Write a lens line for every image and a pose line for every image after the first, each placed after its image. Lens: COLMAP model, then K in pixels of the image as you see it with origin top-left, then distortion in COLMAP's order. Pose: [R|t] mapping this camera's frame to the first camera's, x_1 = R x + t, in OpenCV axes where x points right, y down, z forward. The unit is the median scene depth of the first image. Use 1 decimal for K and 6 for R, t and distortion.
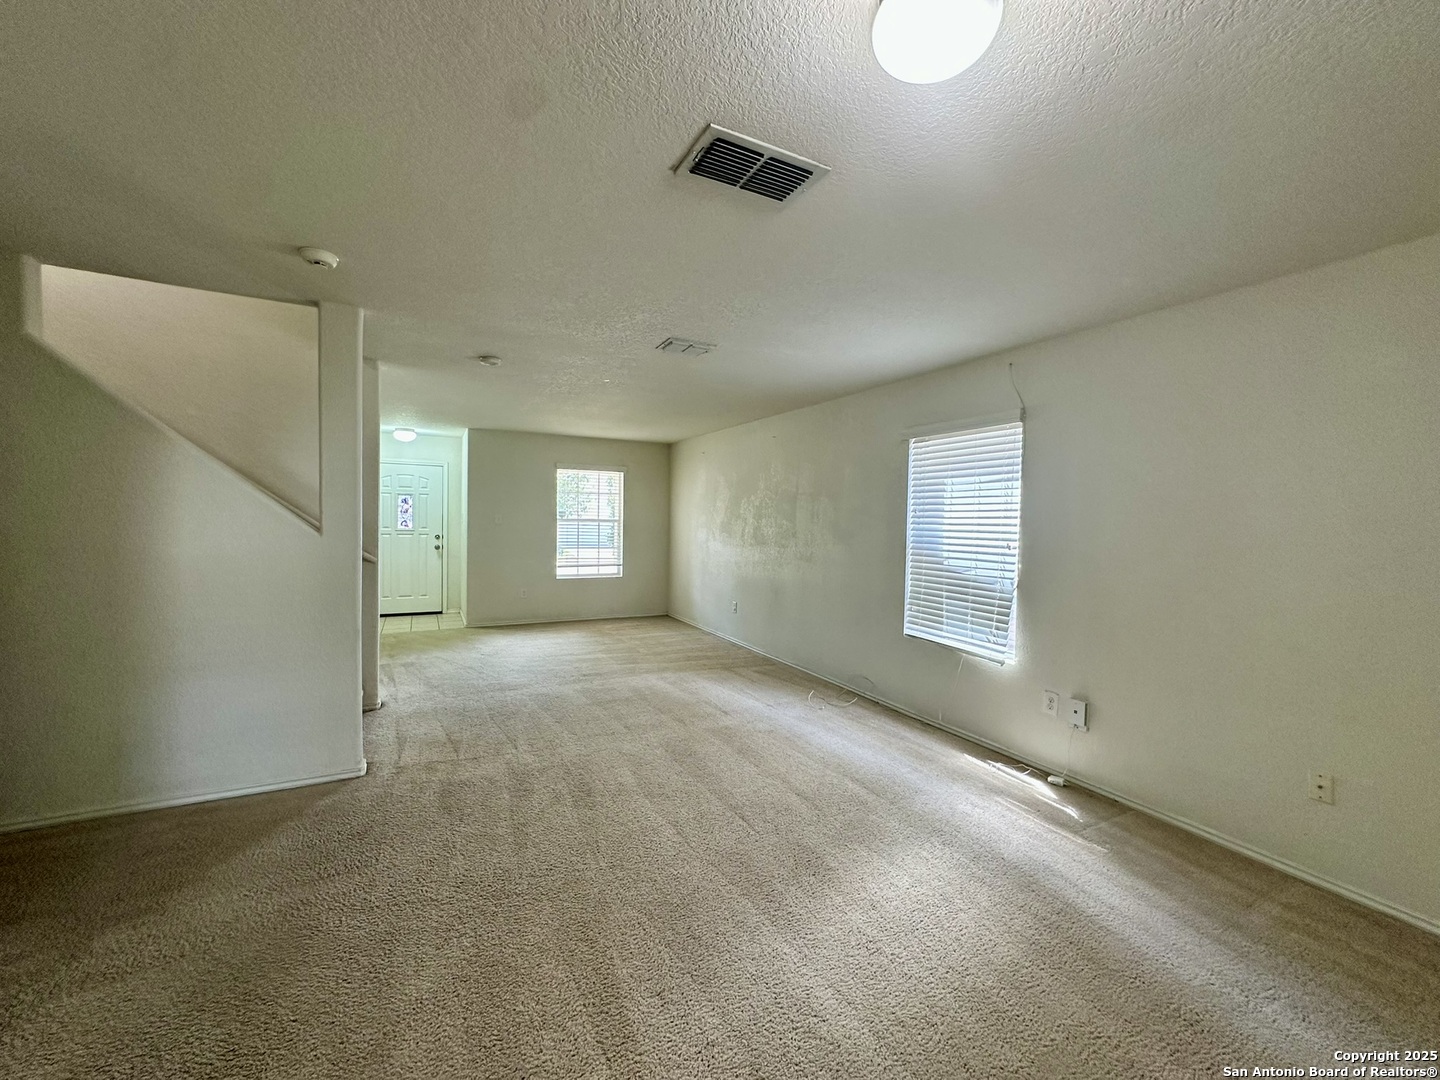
lens RADIAL K [[575.3, 0, 721.5], [0, 575.3, 535.3], [0, 0, 1]] dist [-0.003099, 0.000425]
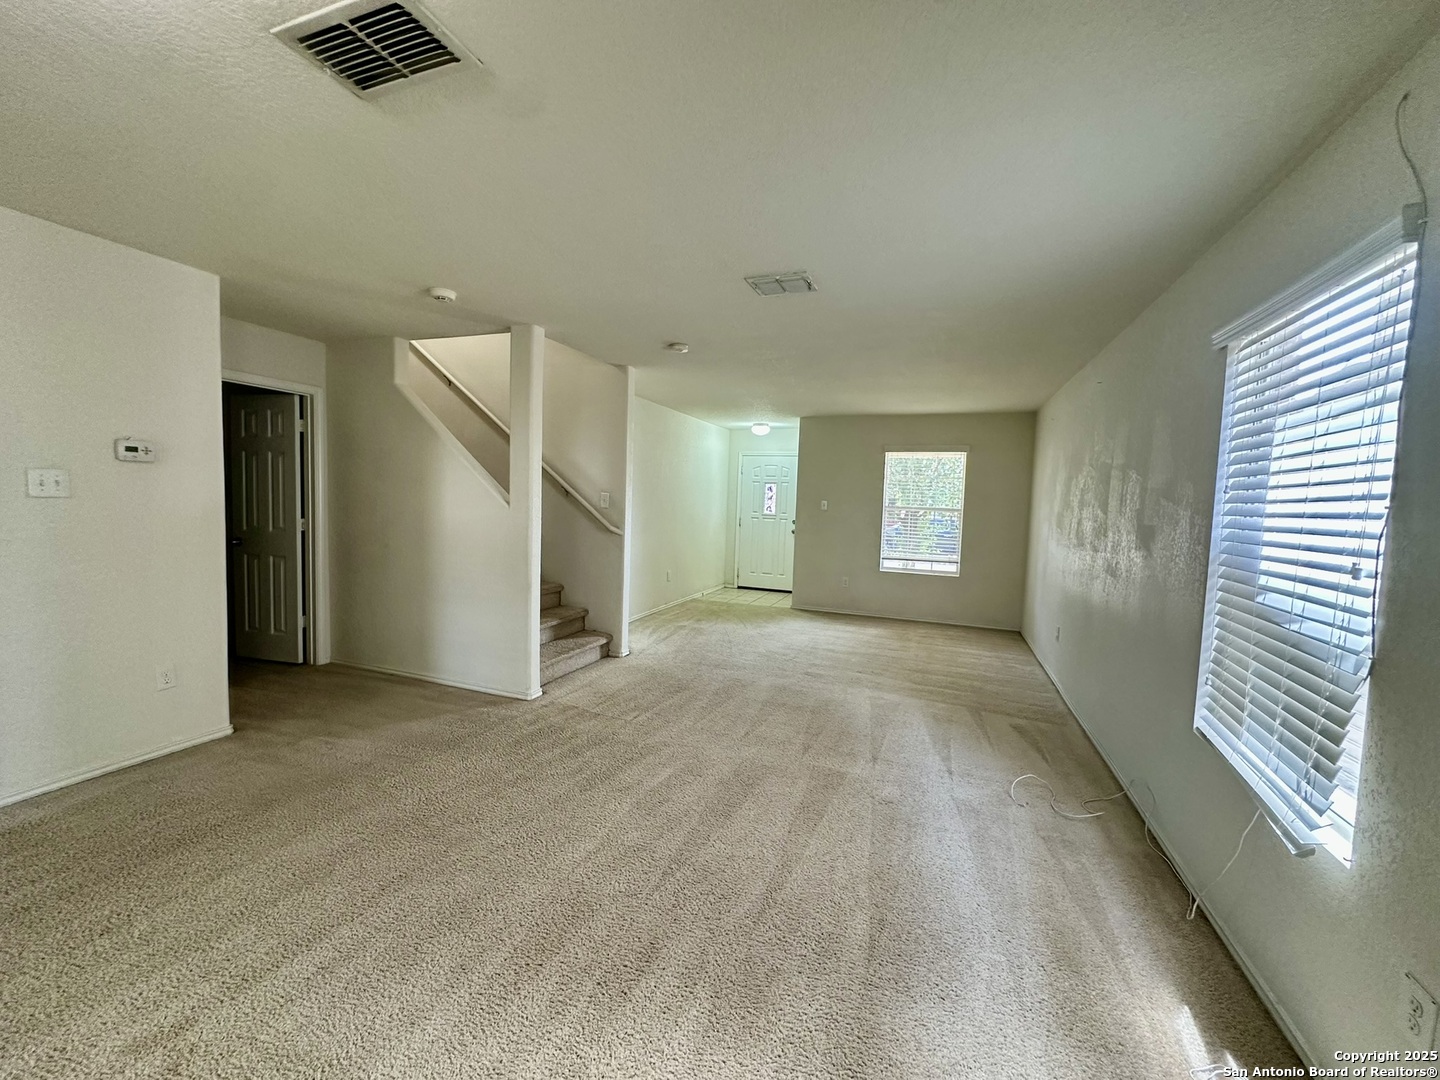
lens RADIAL K [[575.3, 0, 721.5], [0, 575.3, 535.3], [0, 0, 1]] dist [-0.003099, 0.000425]
pose [[0.667255, 0.051547, -0.743043, 0.466626], [-0.043415, 0.998598, 0.030290, 0.001970], [0.743563, 0.012048, 0.668557, 0.382634]]
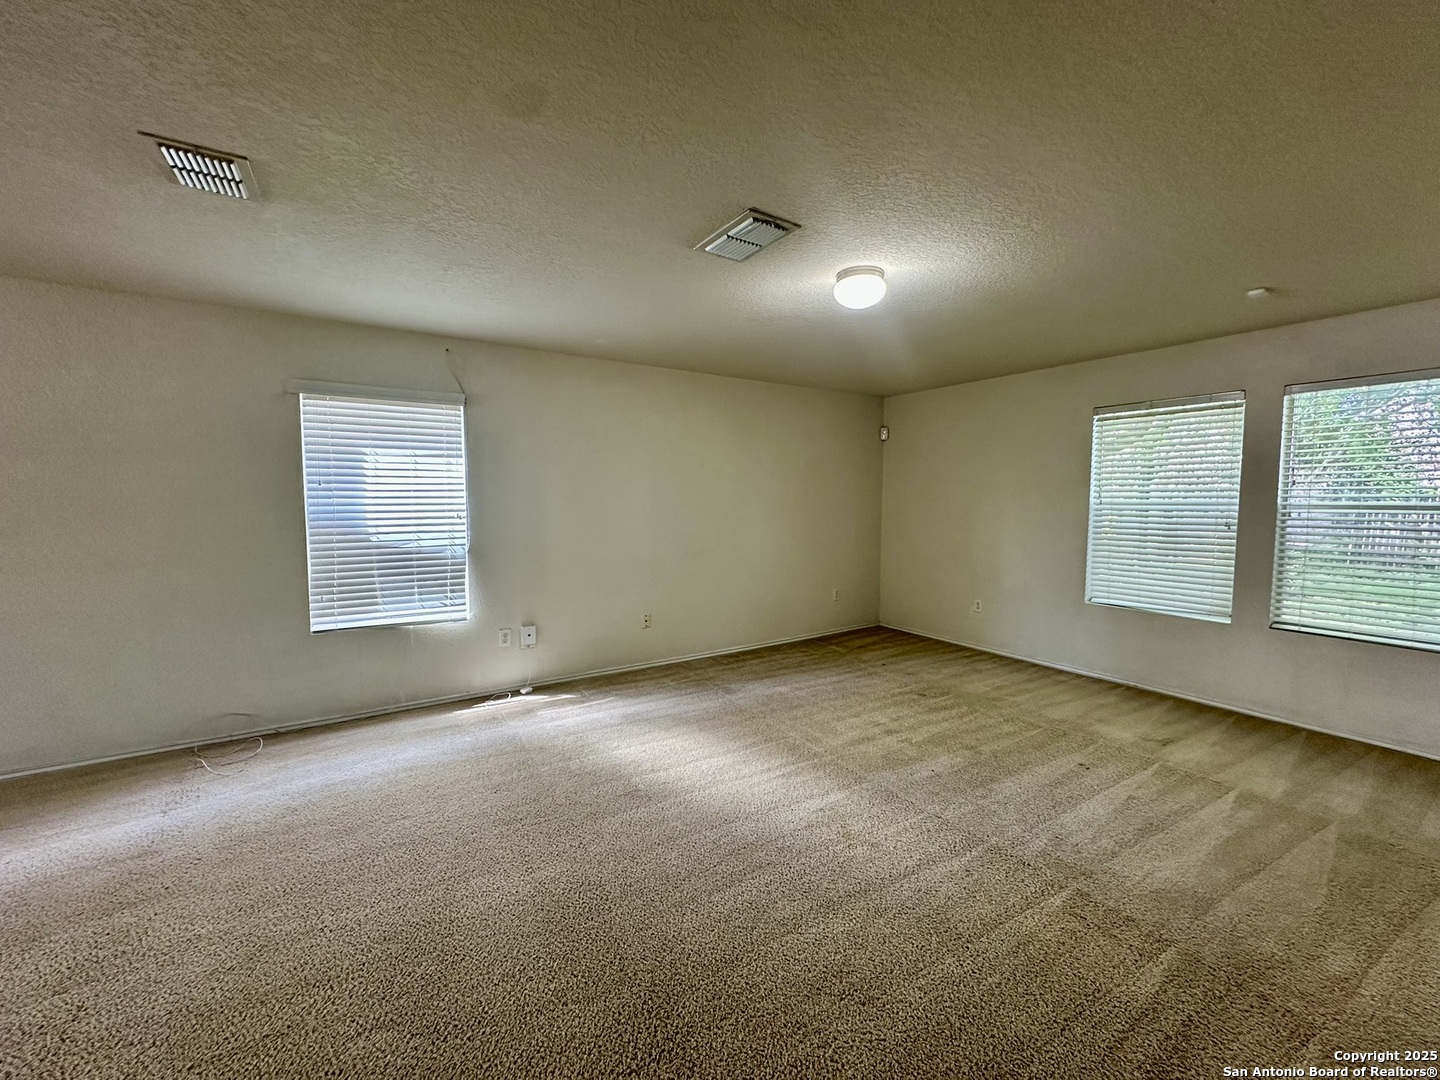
lens RADIAL K [[575.2, 0, 720.7], [0, 575.2, 535.4], [0, 0, 1]] dist [-0.003275, 0.000503]
pose [[-0.099577, -0.082531, 0.991601, -0.619695], [0.025494, 0.996015, 0.085459, -0.024428], [-0.994703, 0.033789, -0.097076, 0.561497]]
